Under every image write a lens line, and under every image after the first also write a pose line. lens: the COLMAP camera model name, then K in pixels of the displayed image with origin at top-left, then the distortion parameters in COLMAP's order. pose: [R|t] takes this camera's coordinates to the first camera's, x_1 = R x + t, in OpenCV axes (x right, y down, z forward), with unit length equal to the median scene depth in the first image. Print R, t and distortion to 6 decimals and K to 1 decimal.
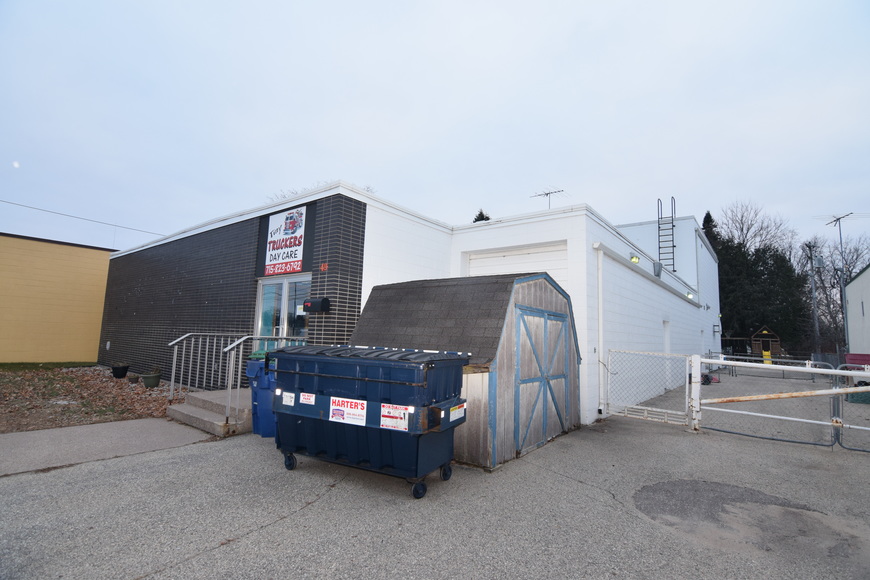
lens RADIAL K [[423.1, 0, 437.3], [0, 423.1, 288.3], [0, 0, 1]] dist [-0.019031, -0.001553]
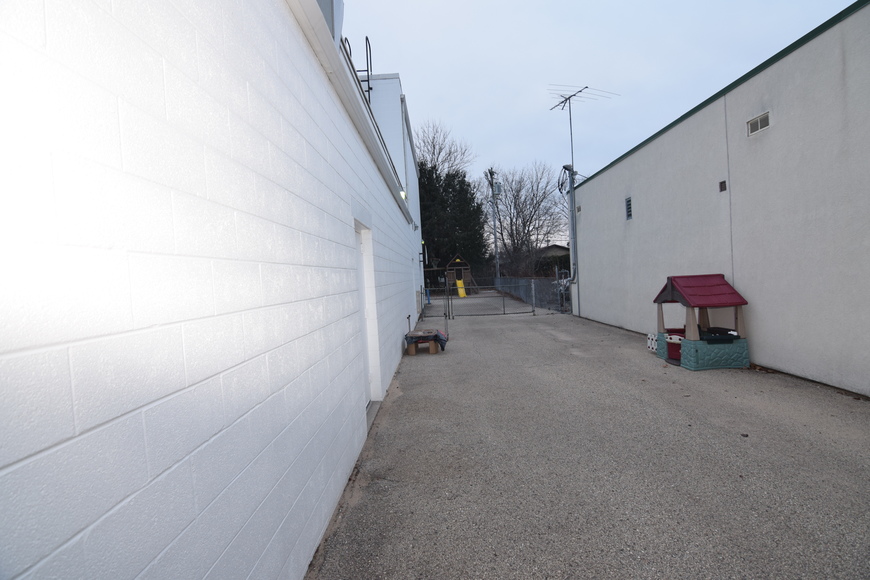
lens RADIAL K [[423.1, 0, 437.3], [0, 423.1, 288.3], [0, 0, 1]] dist [-0.019031, -0.001553]
pose [[0.782196, -0.100429, 0.614885, 0.129771], [0.017748, 0.990114, 0.139138, 0.029049], [-0.622779, -0.097920, 0.776246, 0.242050]]
